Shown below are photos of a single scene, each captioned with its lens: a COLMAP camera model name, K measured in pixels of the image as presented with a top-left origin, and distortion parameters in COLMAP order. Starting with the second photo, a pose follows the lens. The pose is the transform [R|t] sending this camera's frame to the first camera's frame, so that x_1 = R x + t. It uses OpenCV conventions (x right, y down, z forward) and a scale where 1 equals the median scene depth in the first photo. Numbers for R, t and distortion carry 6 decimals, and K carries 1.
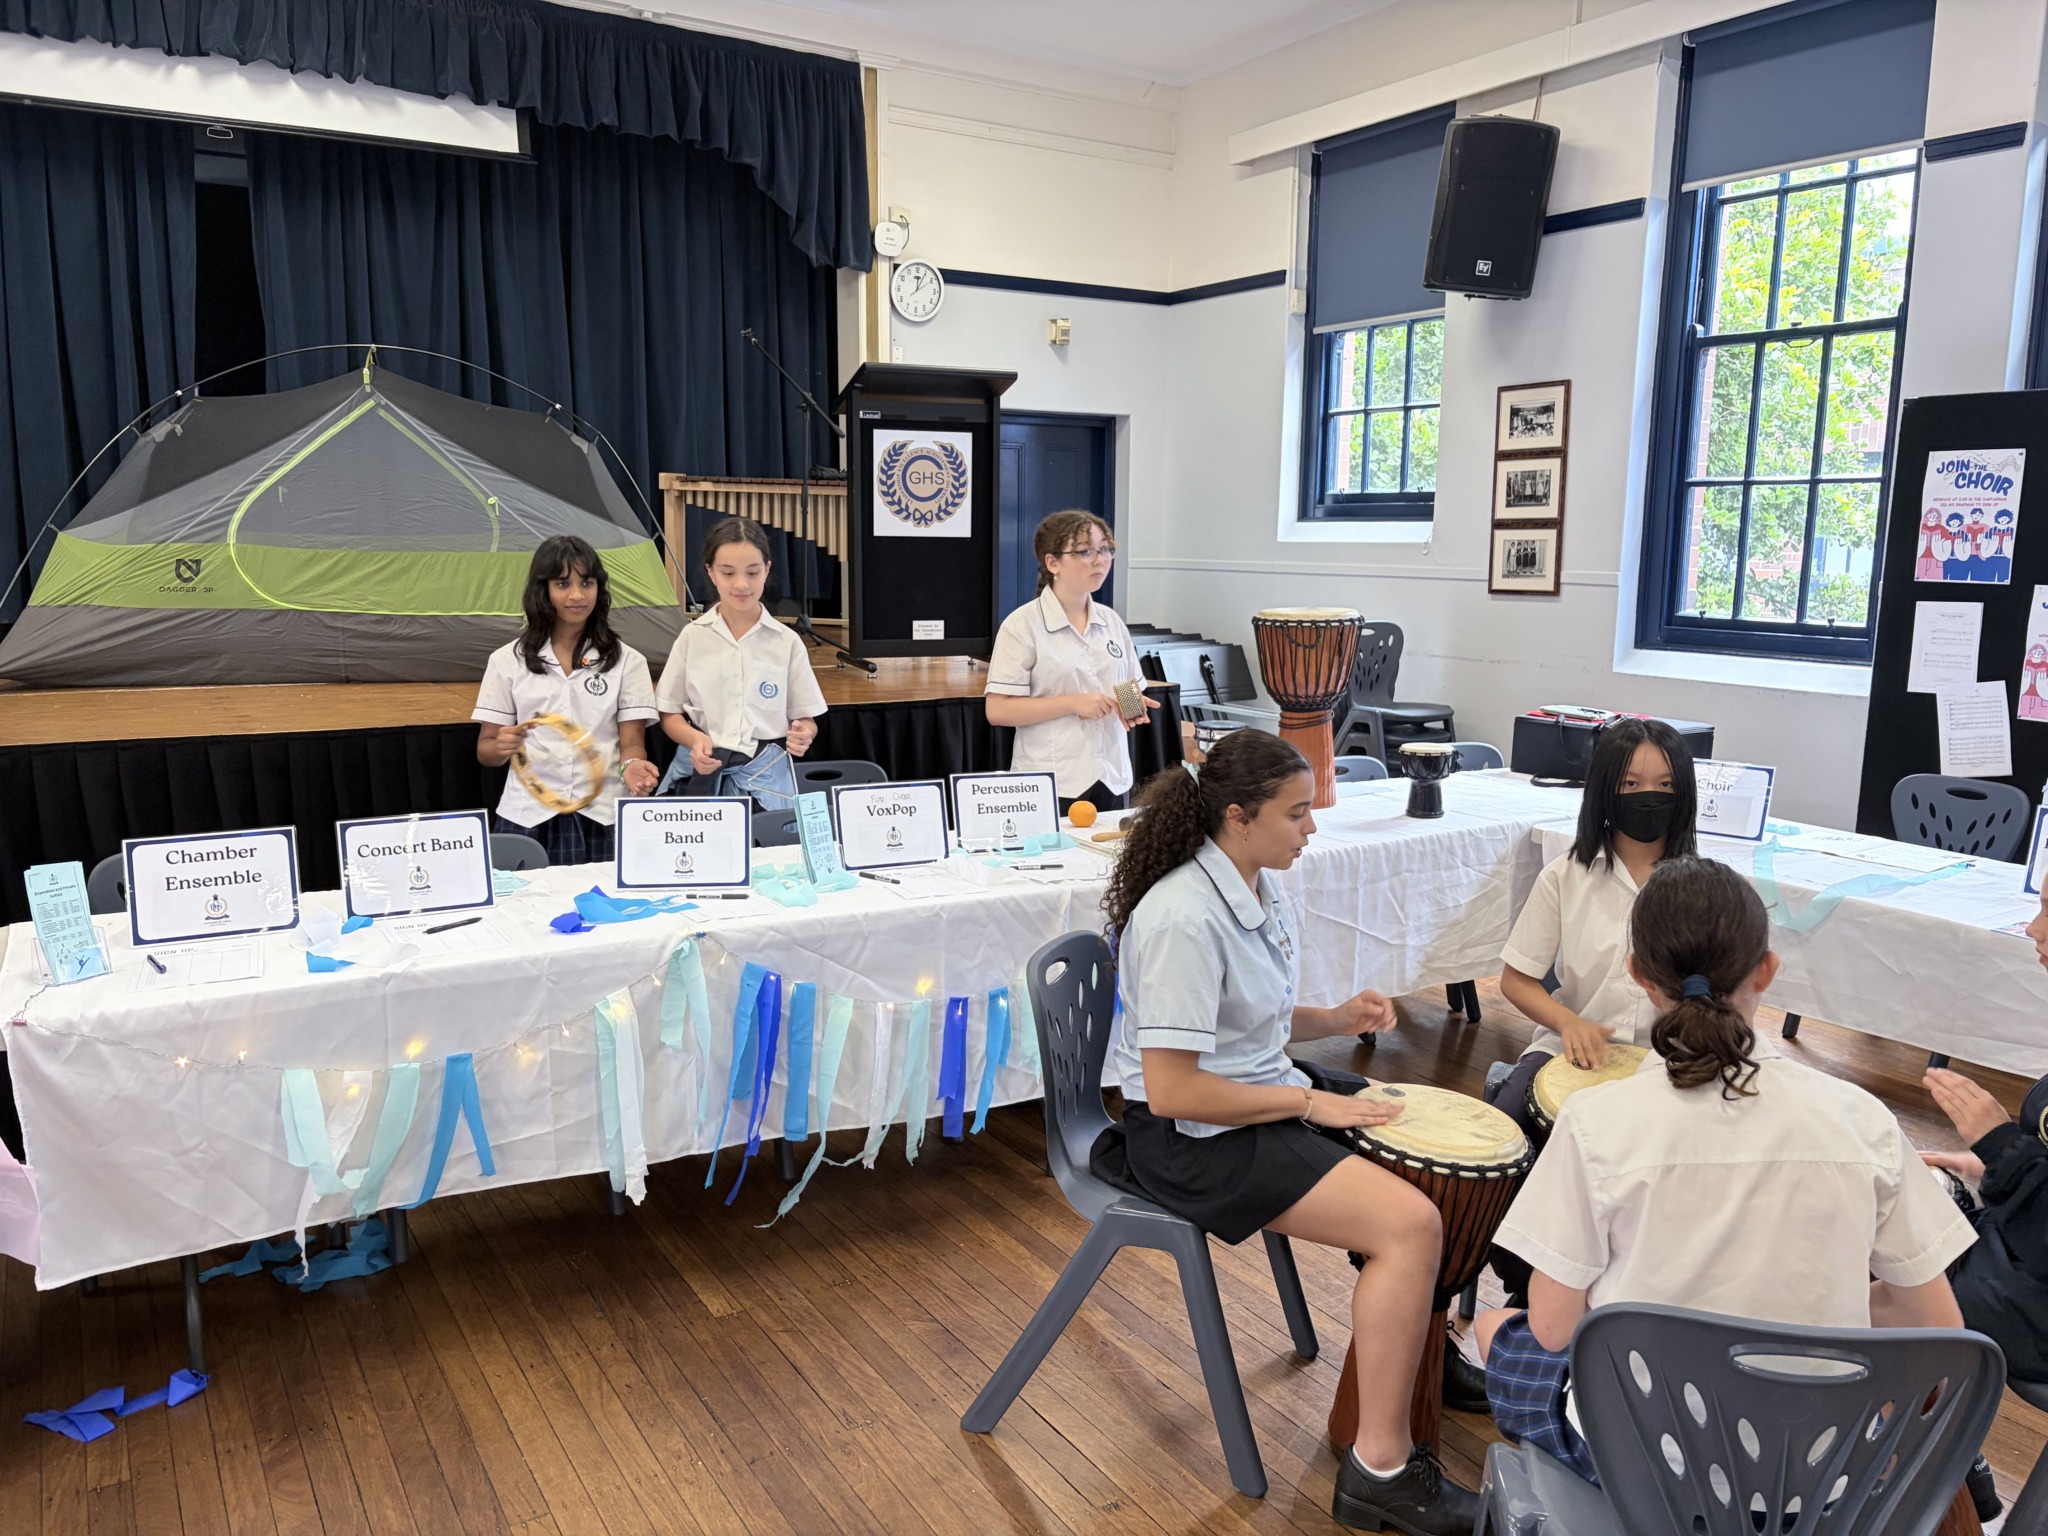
lens RADIAL K [[1531.8, 0, 1032.3], [0, 1531.8, 756.5], [0, 0, 1]] dist [0.048789, -0.054283]
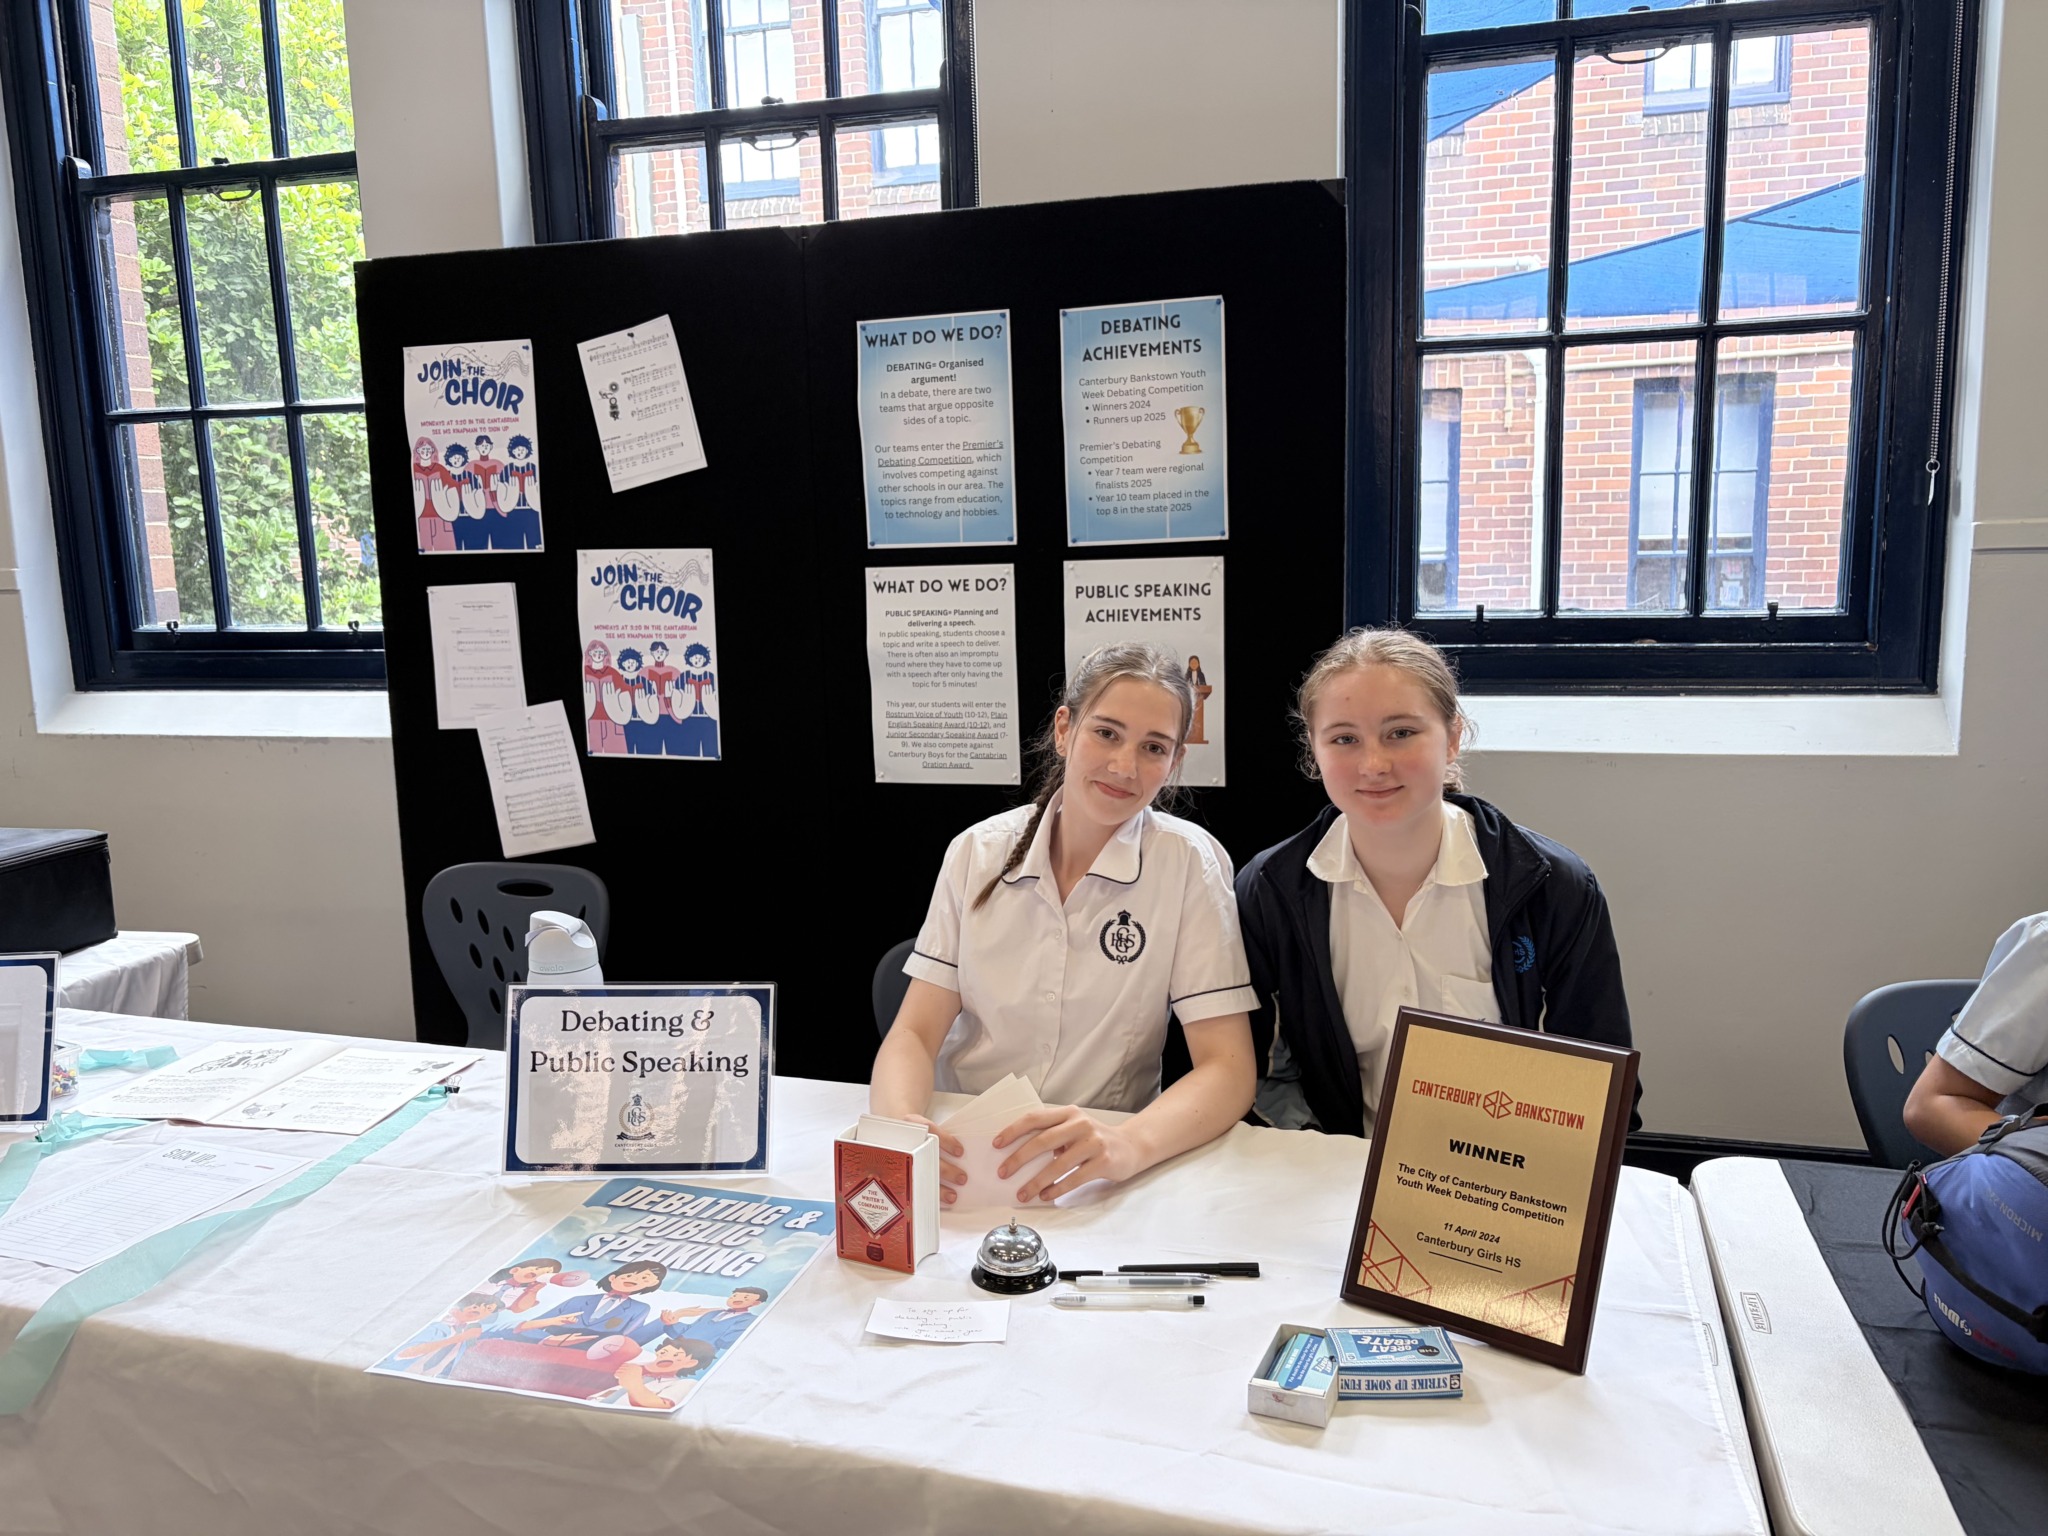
lens RADIAL K [[1531.8, 0, 1032.3], [0, 1531.8, 756.5], [0, 0, 1]] dist [0.048789, -0.054283]
pose [[0.731876, -0.134337, 0.668065, 0.327457], [0.137016, 0.989364, 0.048842, -0.029140], [-0.667521, 0.055789, 0.742498, 0.377864]]
